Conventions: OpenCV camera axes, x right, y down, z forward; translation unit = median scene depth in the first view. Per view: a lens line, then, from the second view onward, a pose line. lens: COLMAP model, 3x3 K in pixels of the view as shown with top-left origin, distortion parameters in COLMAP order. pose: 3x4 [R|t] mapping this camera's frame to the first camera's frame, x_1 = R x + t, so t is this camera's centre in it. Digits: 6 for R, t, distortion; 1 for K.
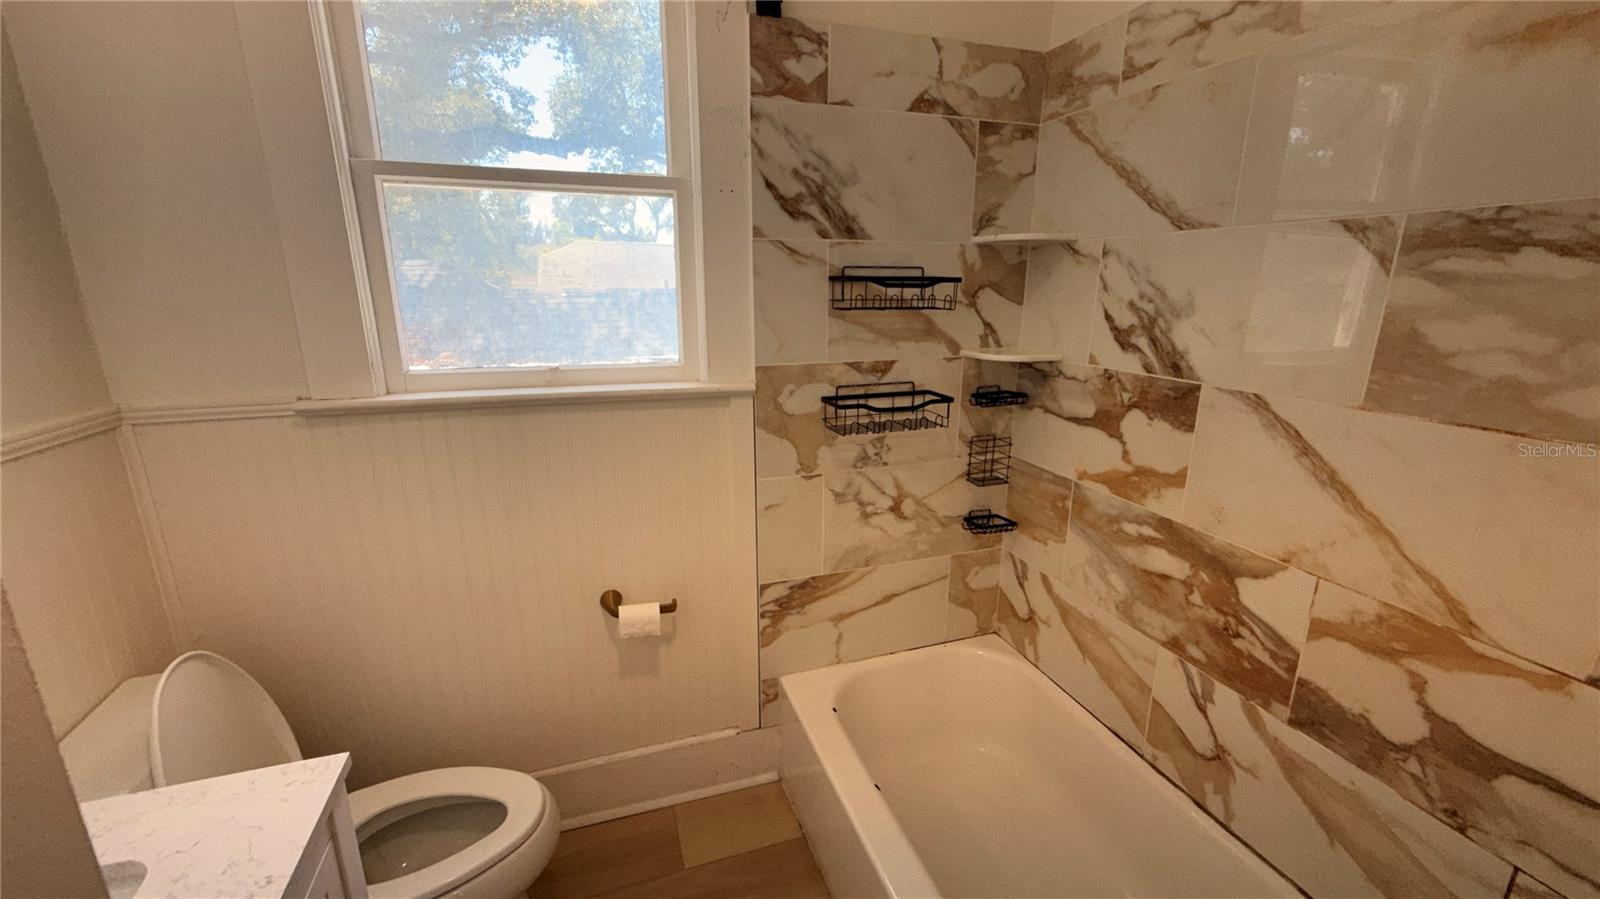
lens RADIAL K [[637.4, 0, 796.5], [0, 637.4, 448.2], [0, 0, 1]] dist [0.000820, 0.000124]
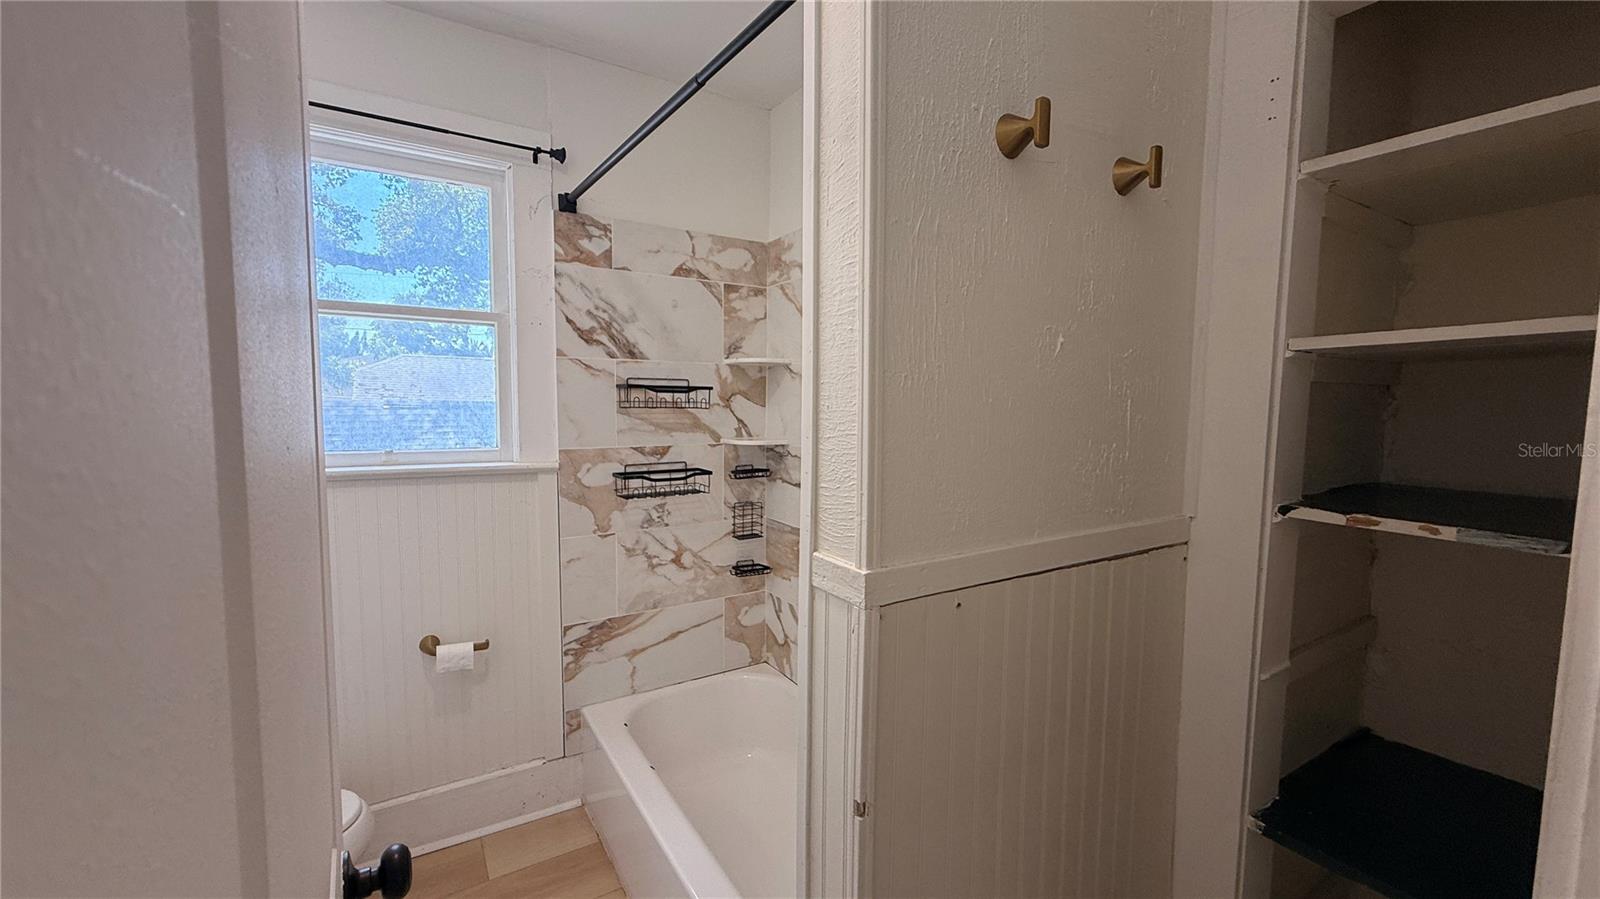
lens RADIAL K [[637.4, 0, 796.5], [0, 637.4, 448.2], [0, 0, 1]] dist [0.000820, 0.000124]
pose [[0.972011, -0.010420, 0.234704, 0.096405], [0.052020, 0.983764, -0.171760, 0.112160], [-0.229104, 0.179162, 0.956772, -0.350777]]
